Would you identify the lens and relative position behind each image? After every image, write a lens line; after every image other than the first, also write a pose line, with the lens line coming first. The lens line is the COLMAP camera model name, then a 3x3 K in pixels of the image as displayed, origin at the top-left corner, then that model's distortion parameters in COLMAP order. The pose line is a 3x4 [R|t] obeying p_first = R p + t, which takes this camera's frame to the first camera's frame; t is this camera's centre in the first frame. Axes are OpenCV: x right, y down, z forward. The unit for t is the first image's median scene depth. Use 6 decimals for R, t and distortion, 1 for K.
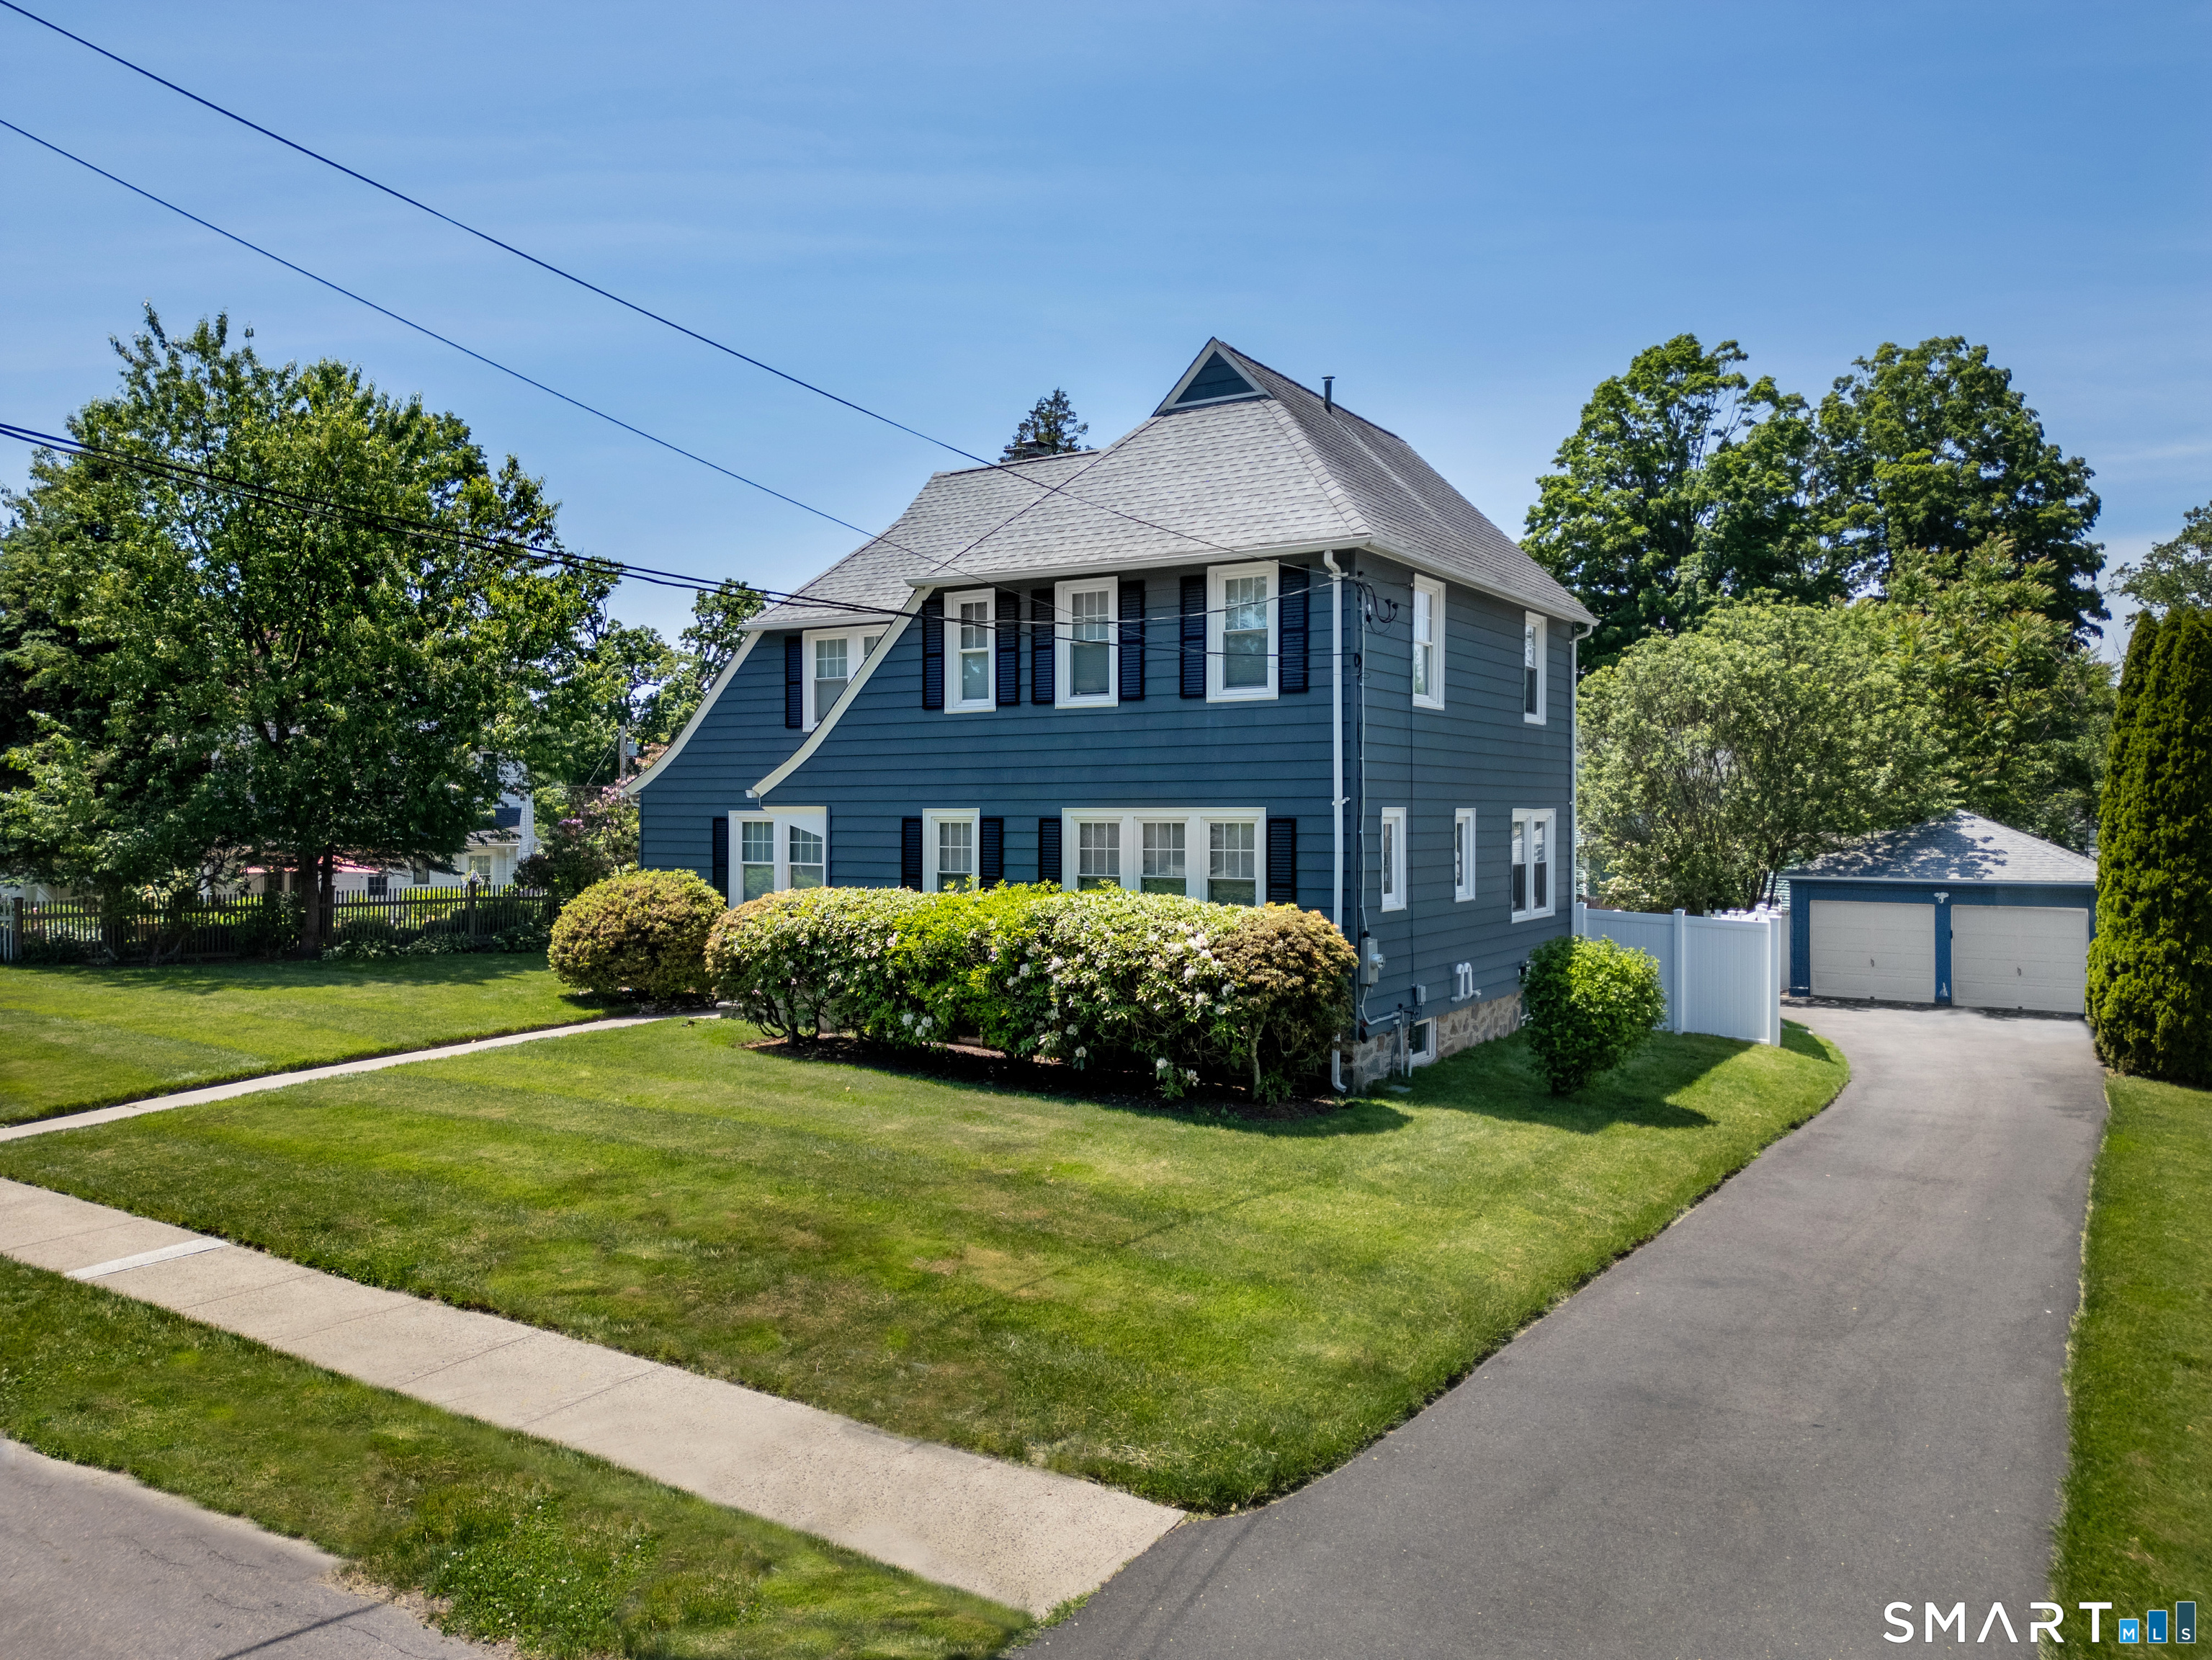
lens RADIAL K [[1516.1, 0, 1106.0], [0, 1516.1, 830.0], [0, 0, 1]] dist [0.068135, -0.001620]
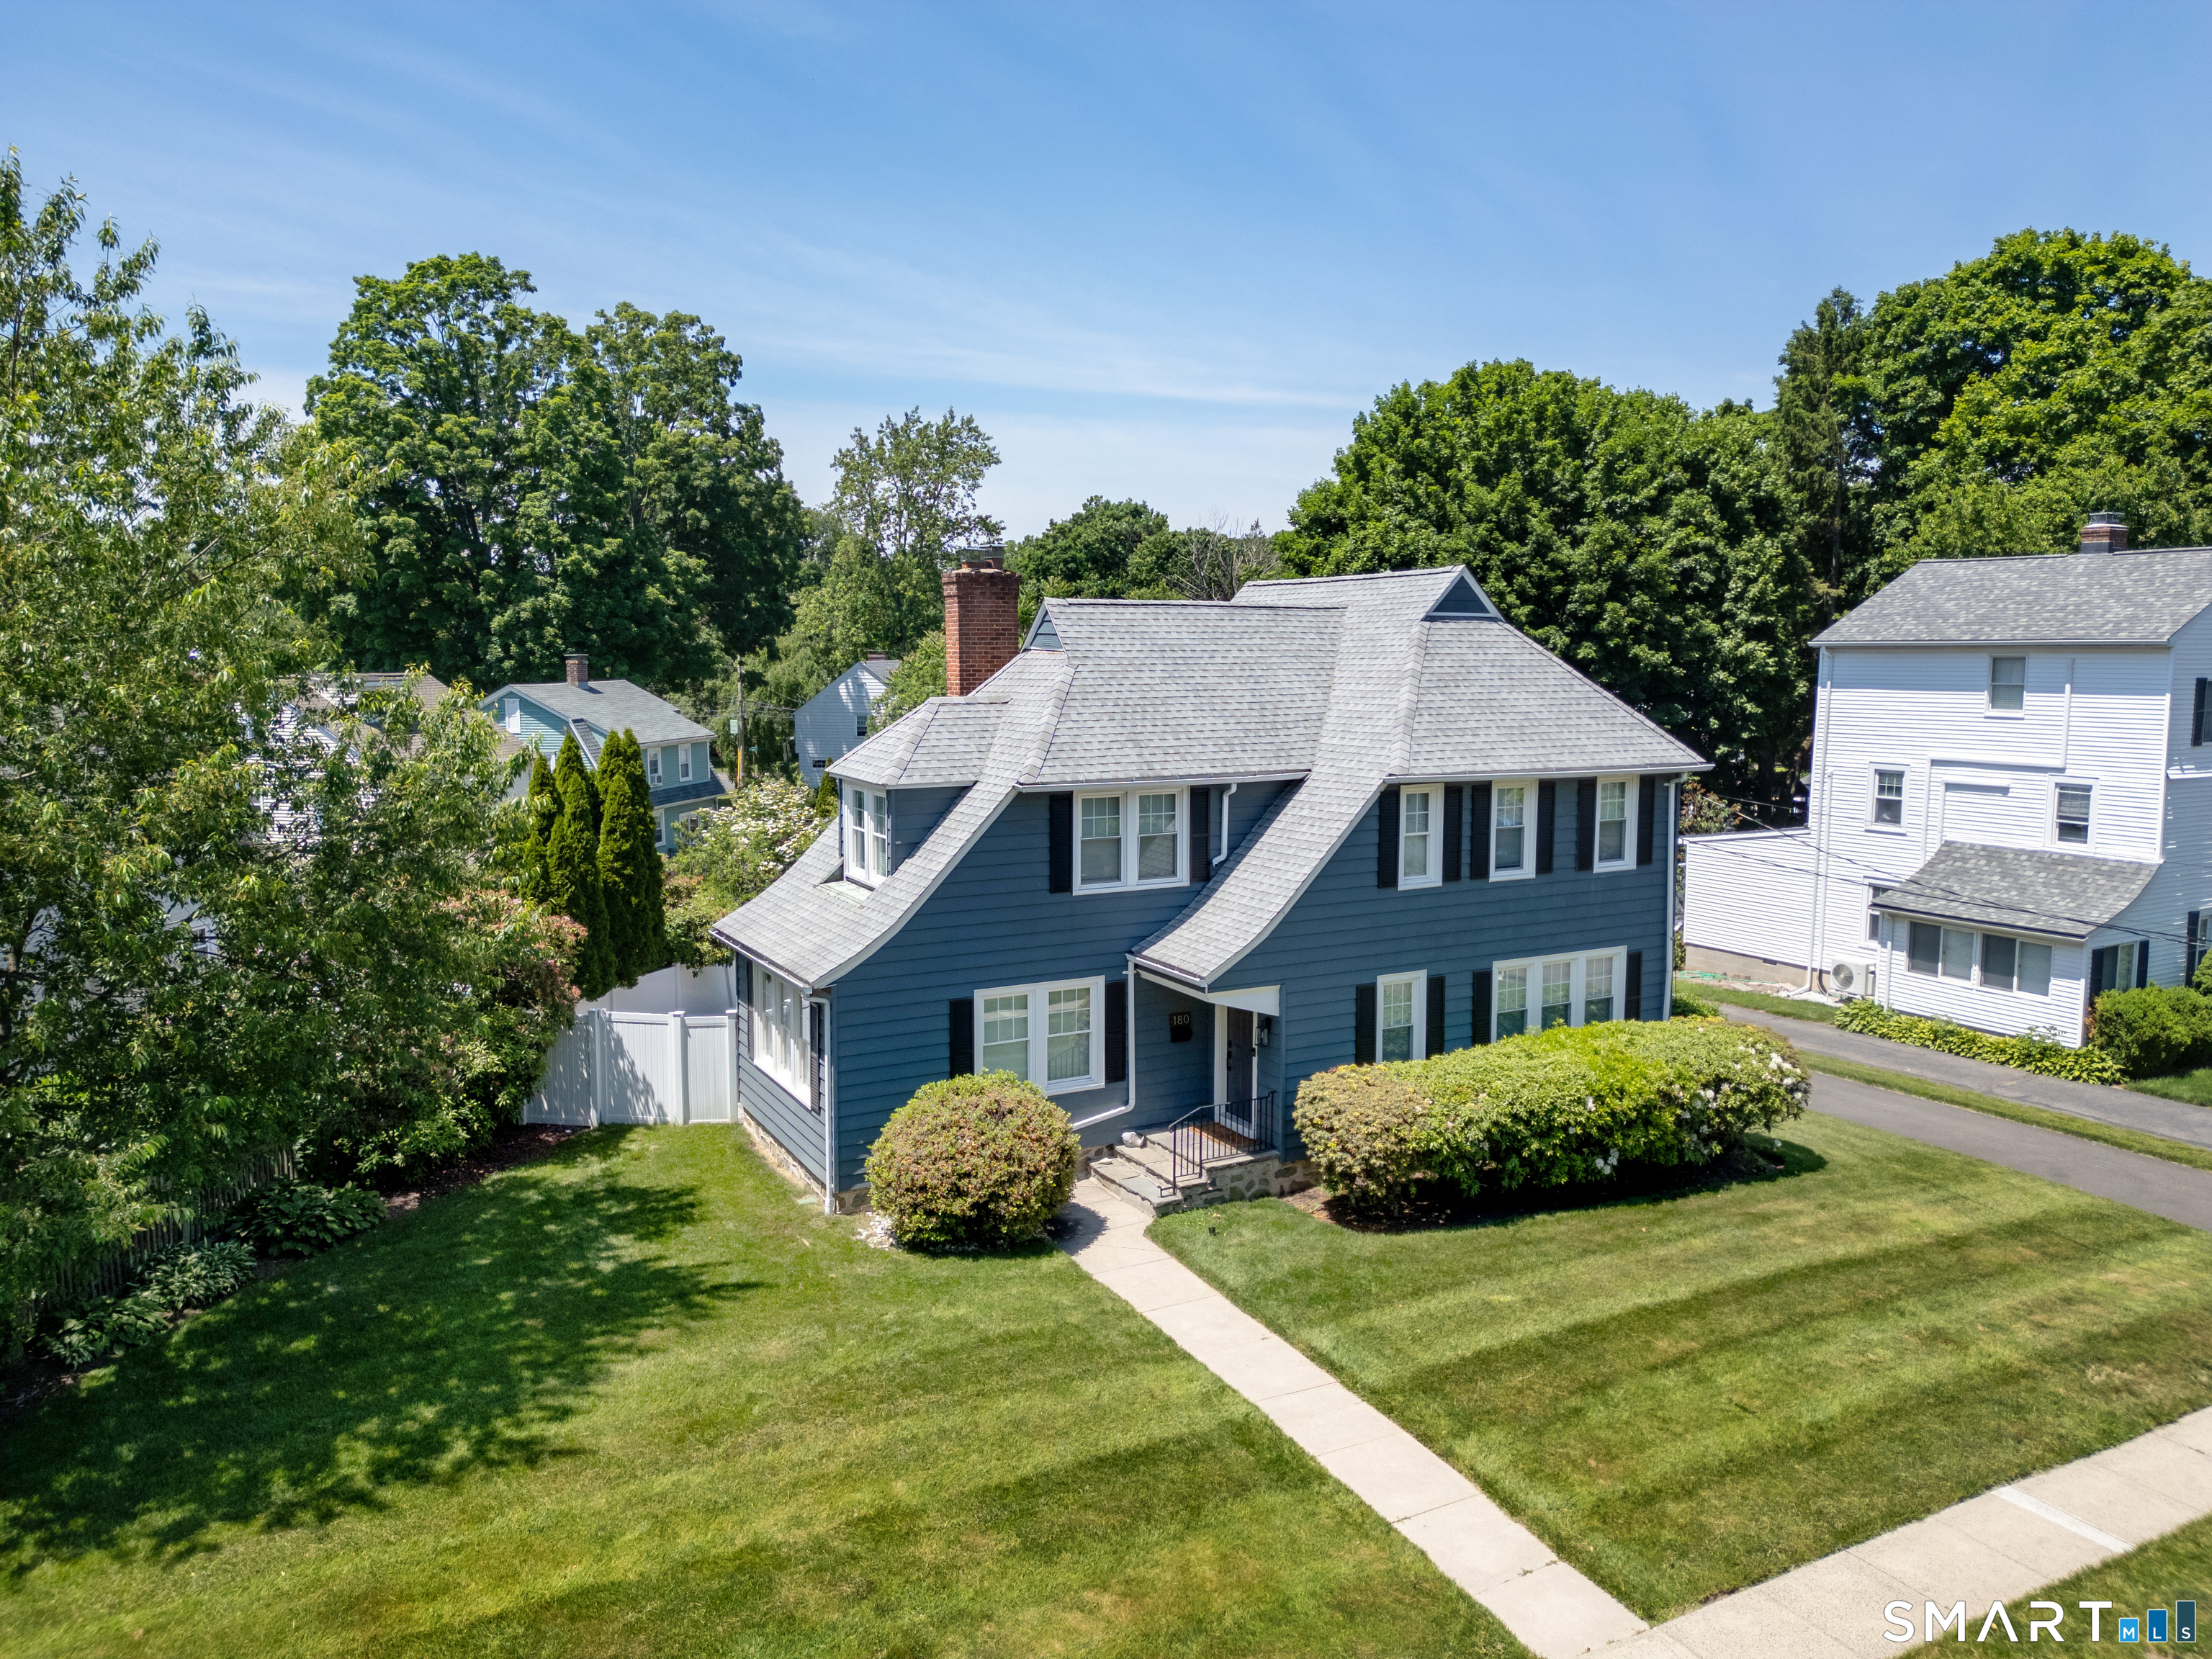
lens RADIAL K [[1568.3, 0, 1070.0], [0, 1568.3, 808.6], [0, 0, 1]] dist [0.013038, -0.003489]
pose [[0.509756, -0.090786, 0.855515, -1.217969], [0.011208, 0.995033, 0.098912, -0.254710], [-0.860246, -0.040832, 0.508242, 0.614578]]
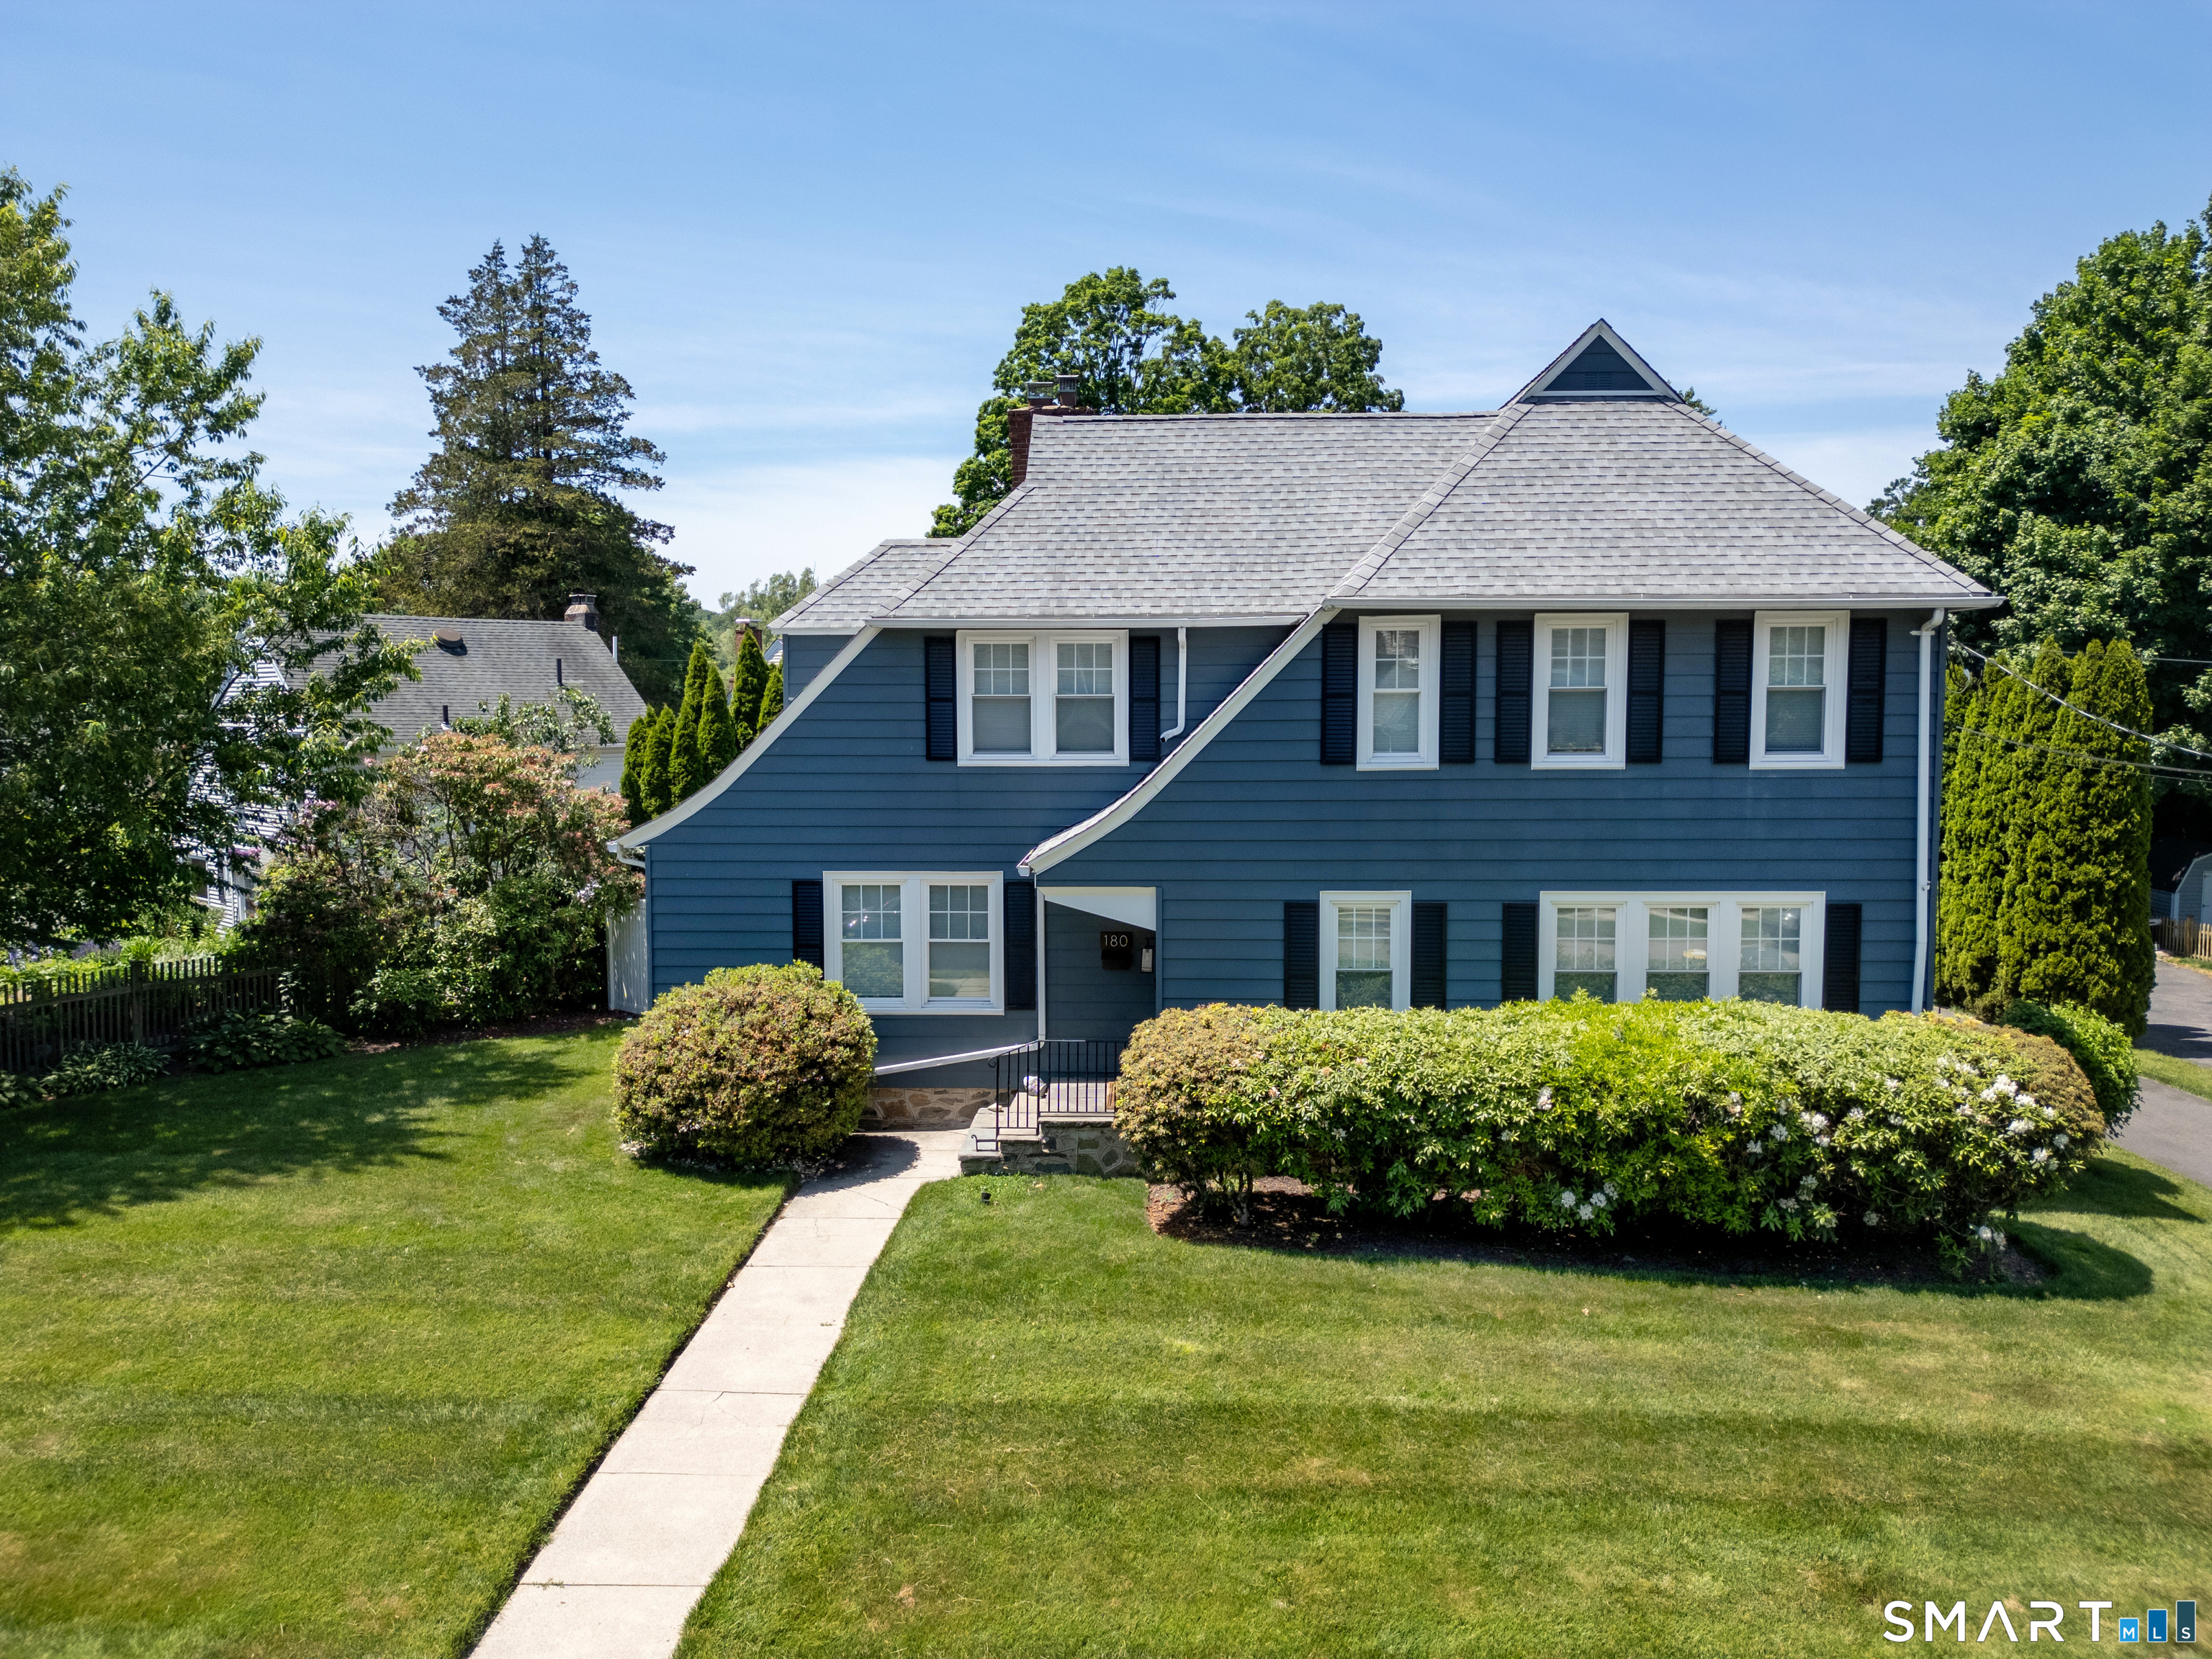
lens RADIAL K [[1550.7, 0, 1080.6], [0, 1550.7, 821.5], [0, 0, 1]] dist [0.024649, 0.000356]
pose [[0.875067, -0.043913, 0.482005, -0.613725], [0.011234, 0.997450, 0.070478, -0.107901], [-0.483871, -0.056258, 0.873329, 0.366481]]
